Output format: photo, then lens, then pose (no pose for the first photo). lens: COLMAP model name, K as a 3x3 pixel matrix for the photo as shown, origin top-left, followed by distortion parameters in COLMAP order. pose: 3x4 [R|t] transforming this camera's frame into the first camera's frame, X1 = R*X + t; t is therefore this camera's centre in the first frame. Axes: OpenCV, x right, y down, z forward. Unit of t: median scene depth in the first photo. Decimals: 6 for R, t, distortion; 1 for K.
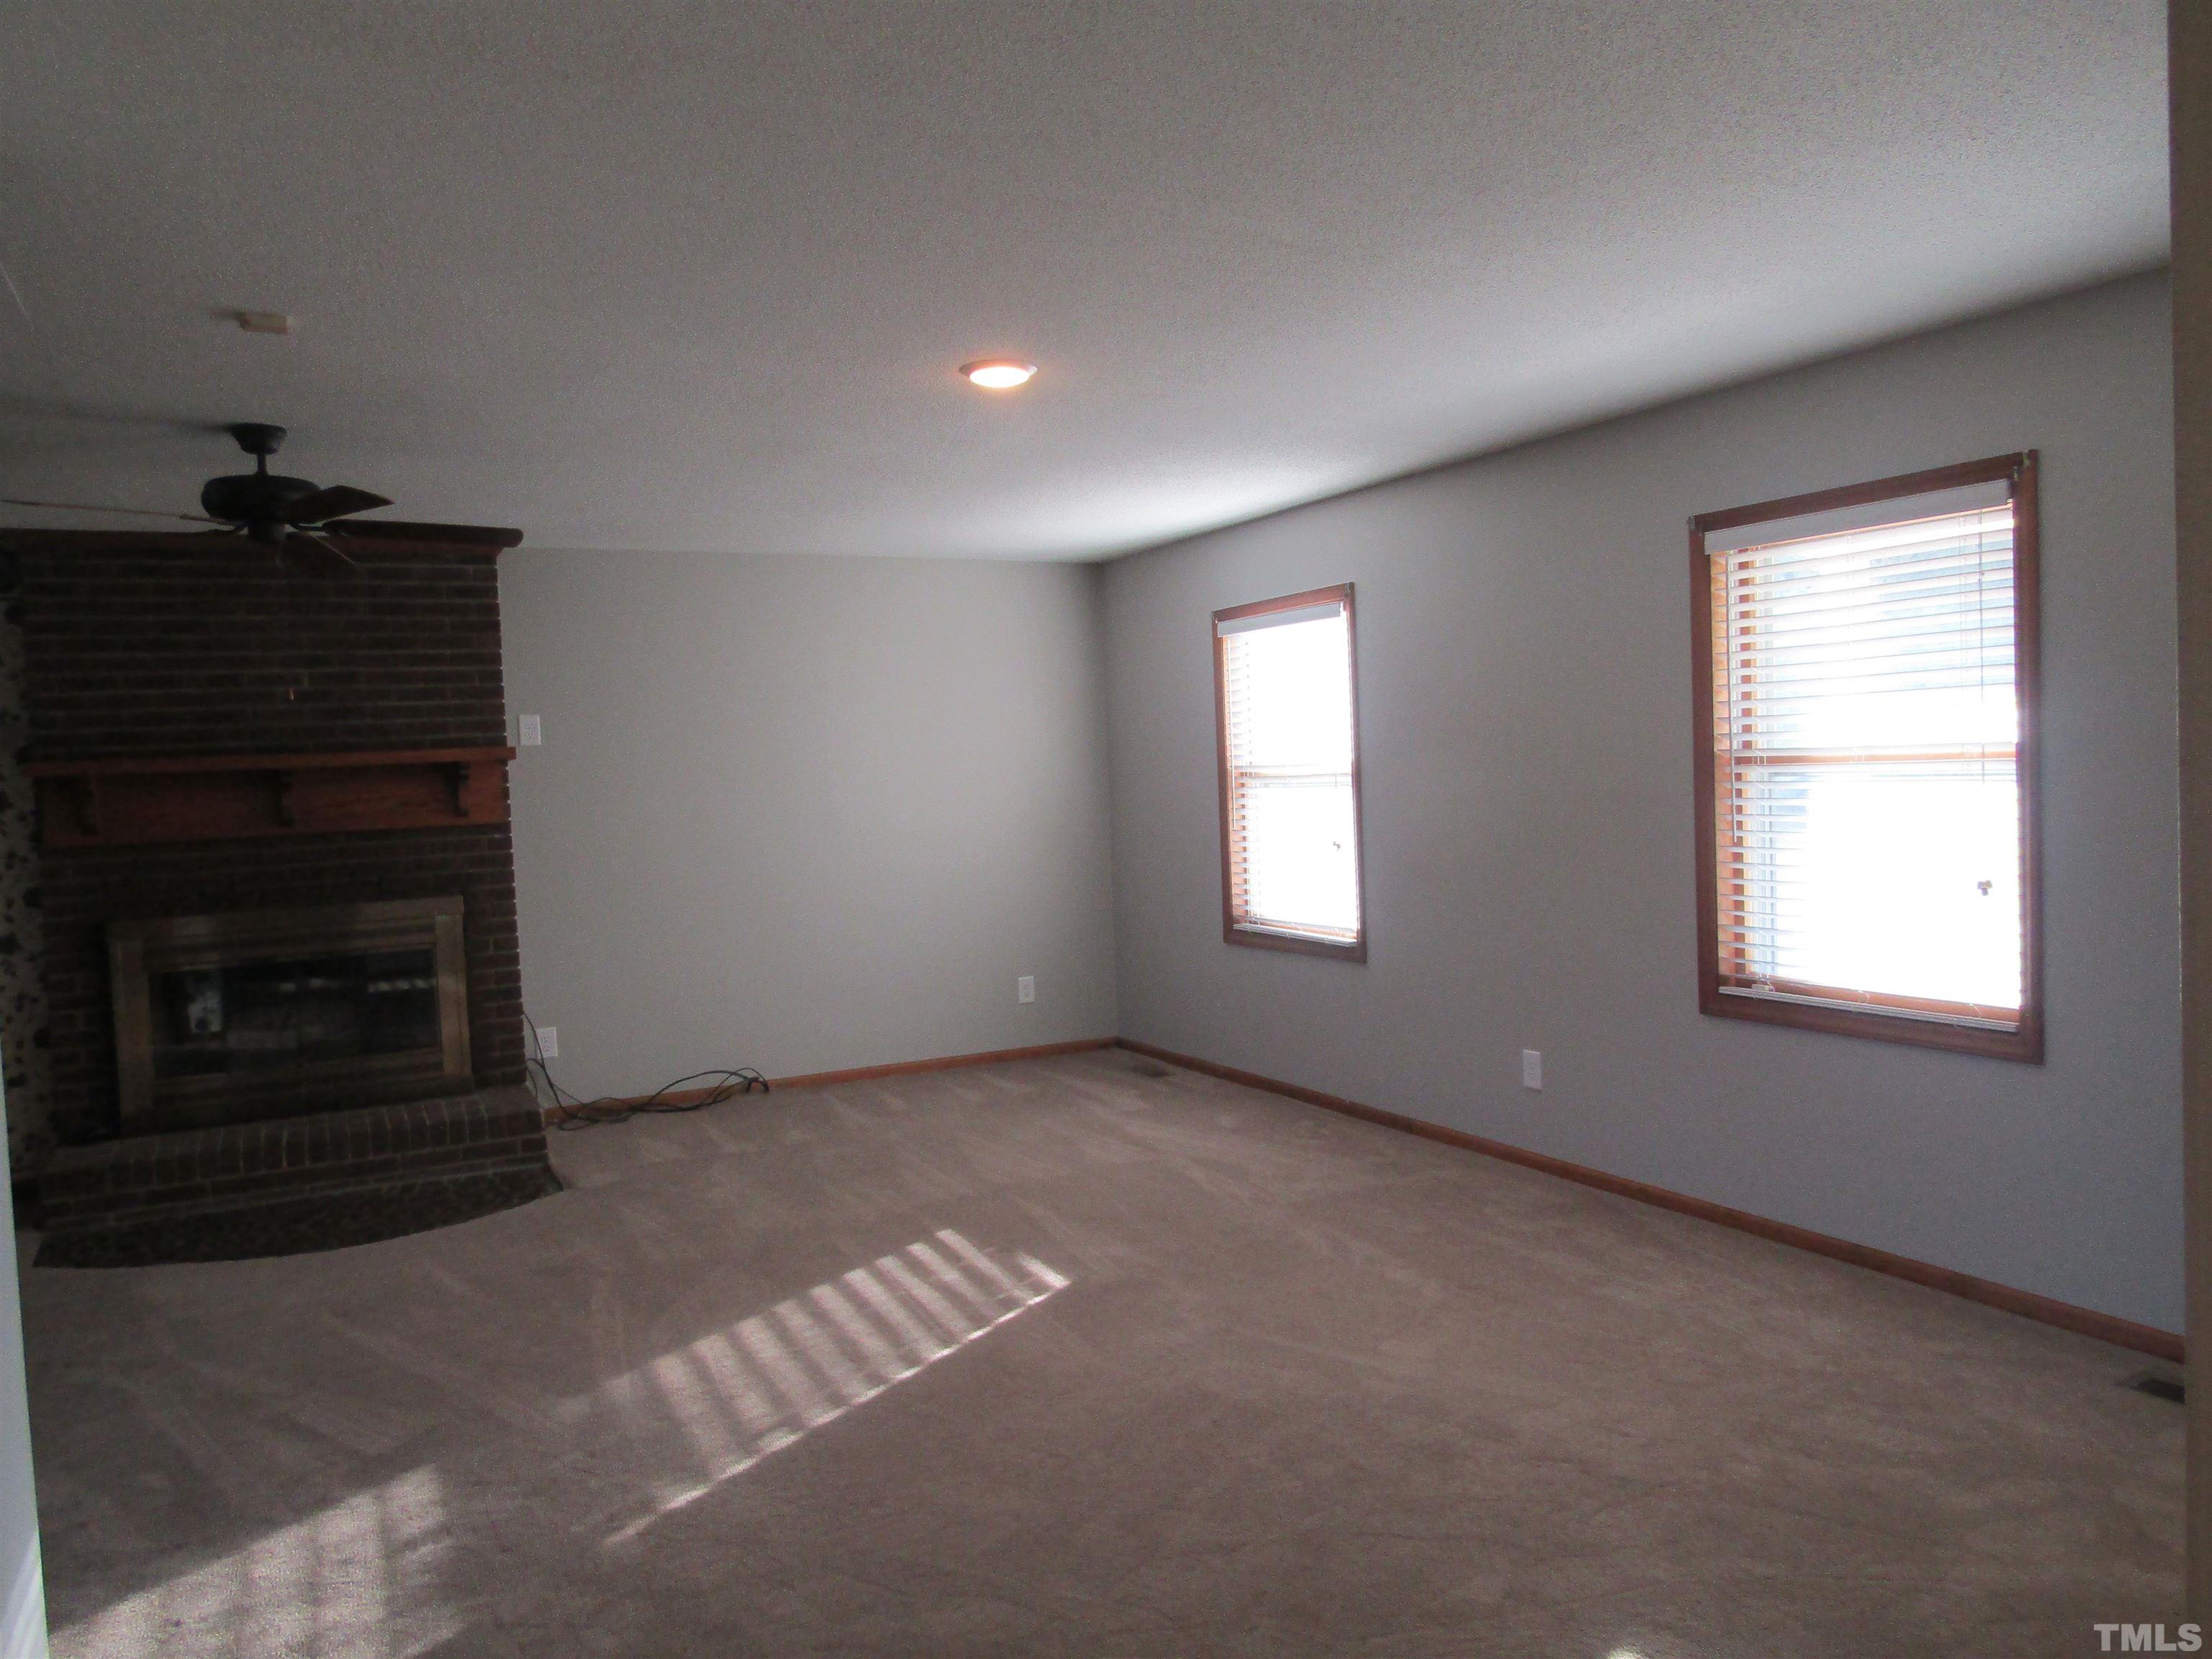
lens RADIAL K [[1575.5, 0, 1085.8], [0, 1575.5, 813.8], [0, 0, 1]] dist [-0.008765, 0.010653]
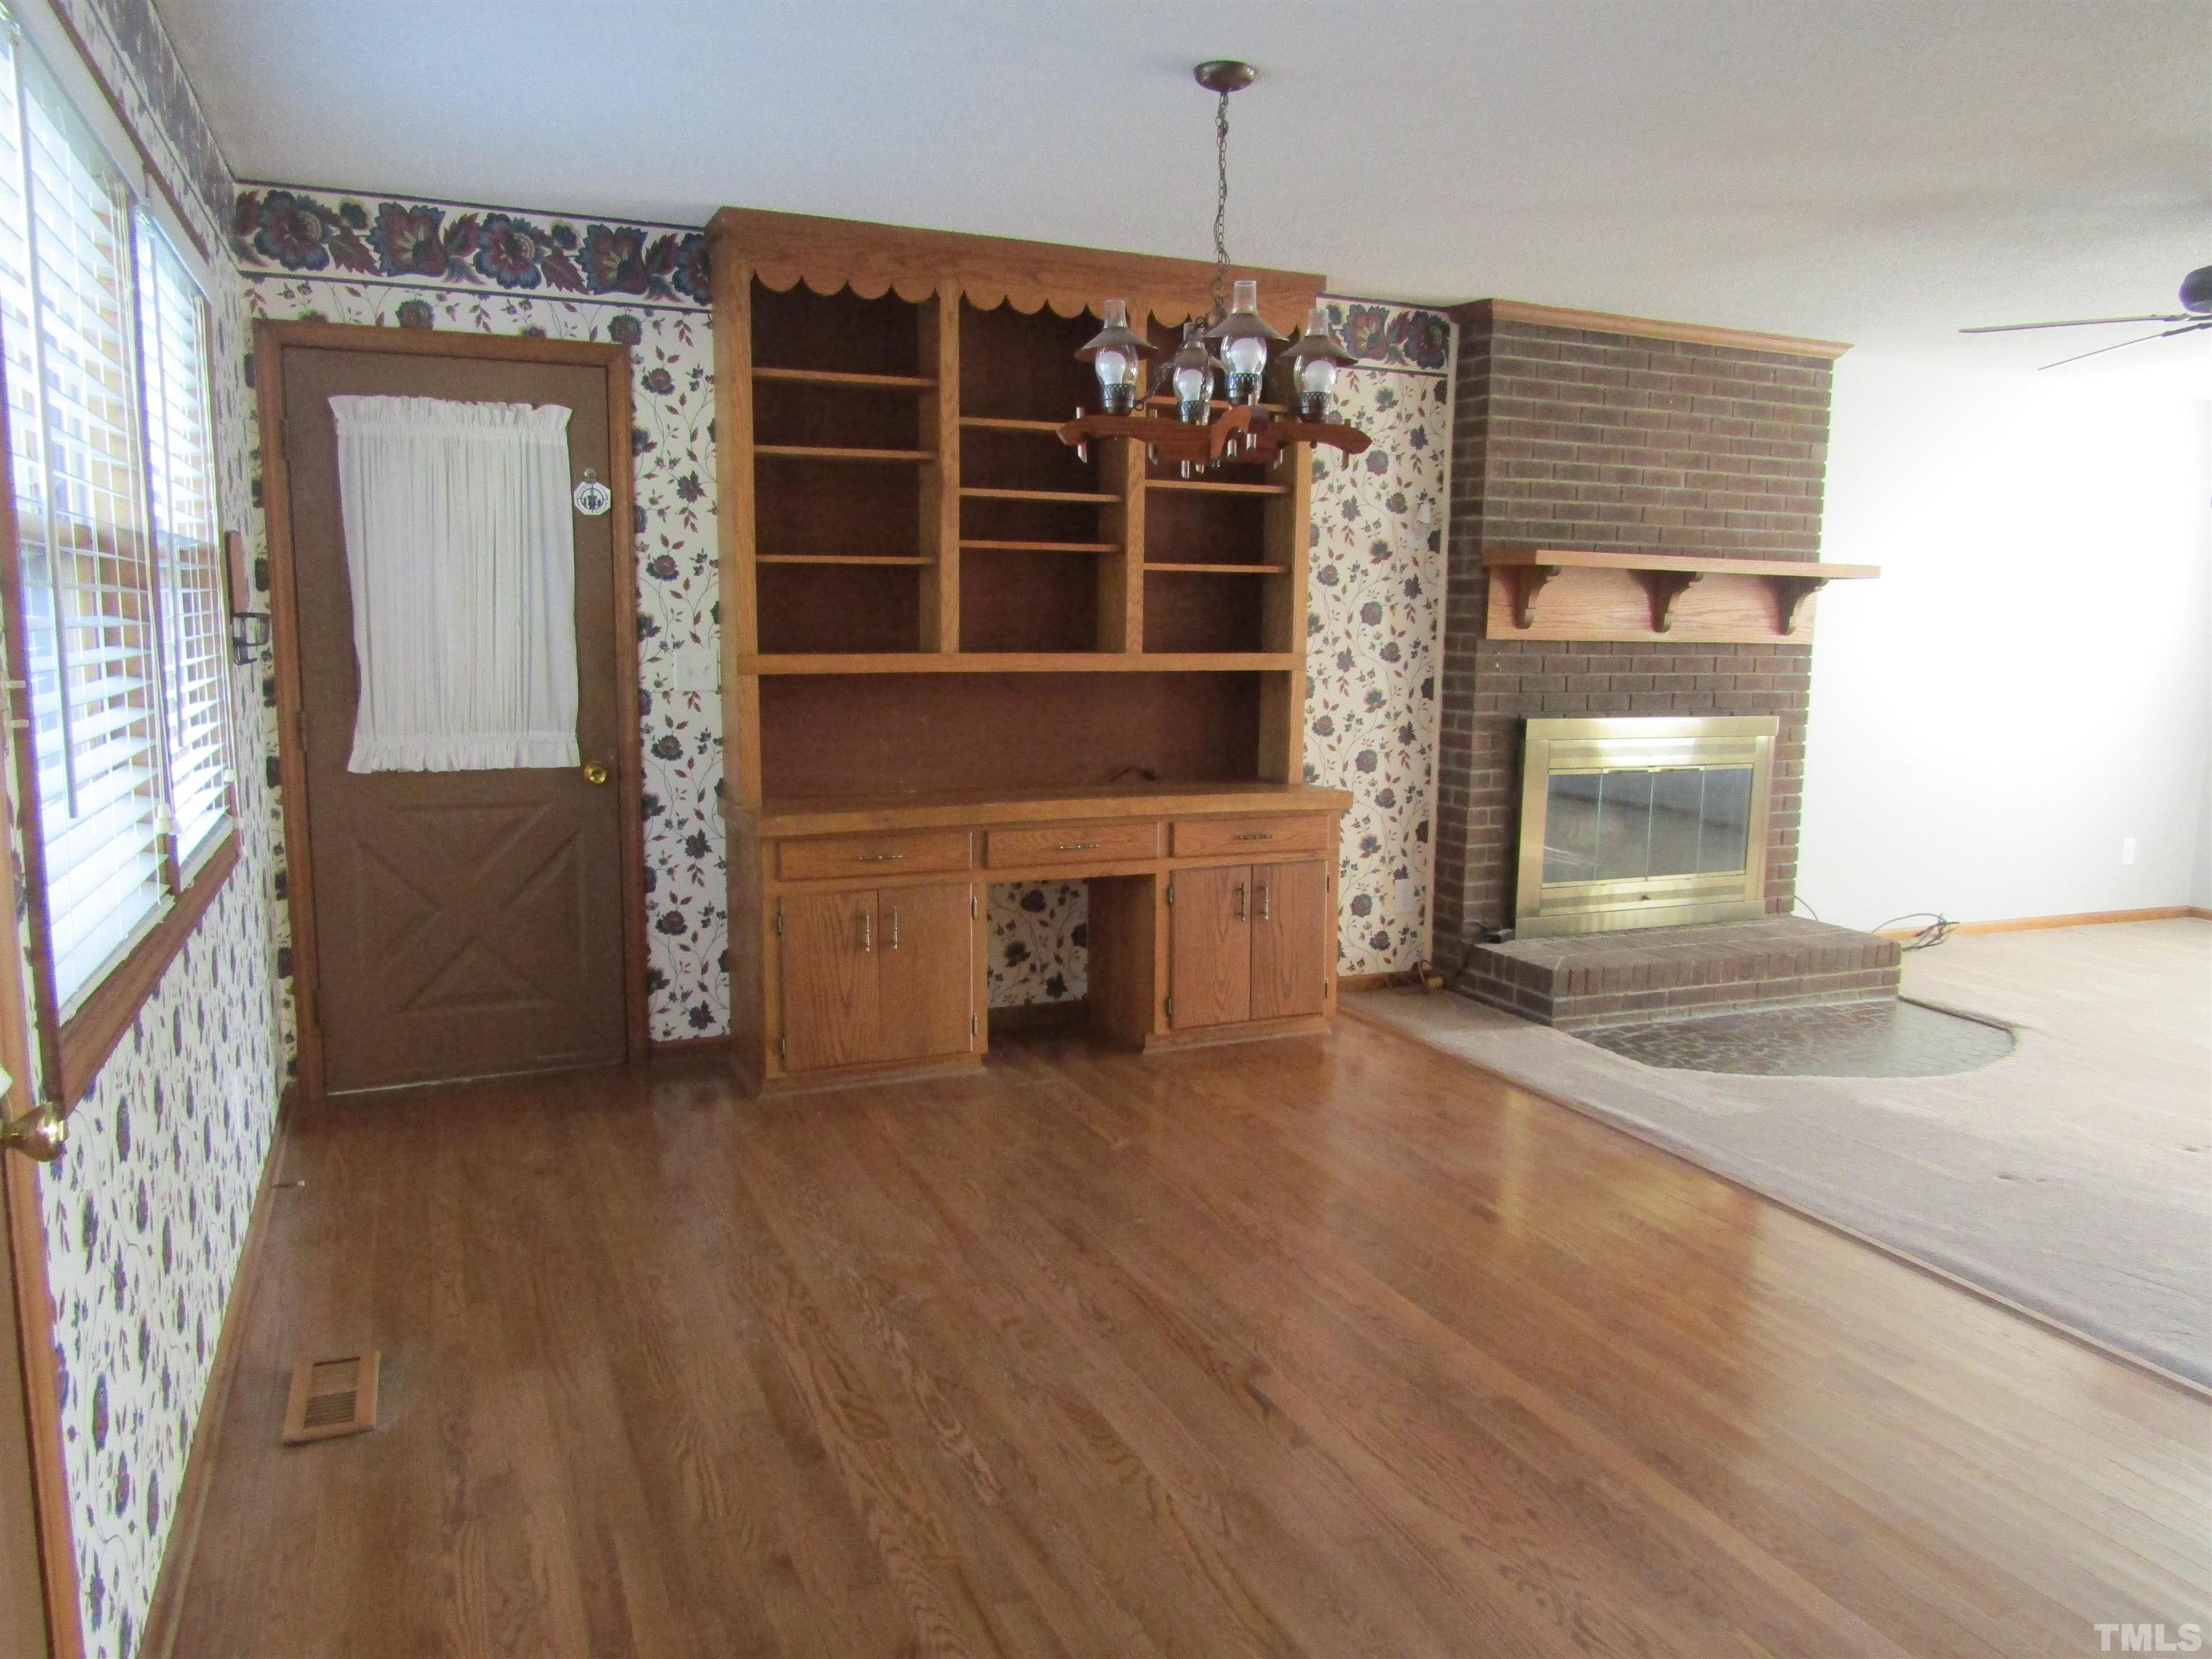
lens RADIAL K [[1575.5, 0, 1098.7], [0, 1575.5, 822.6], [0, 0, 1]] dist [-0.008765, 0.010653]
pose [[0.996572, 0.074541, -0.035877, -0.896195], [-0.070456, 0.992067, 0.104109, 0.052380], [0.043352, -0.101224, 0.993919, 0.014906]]
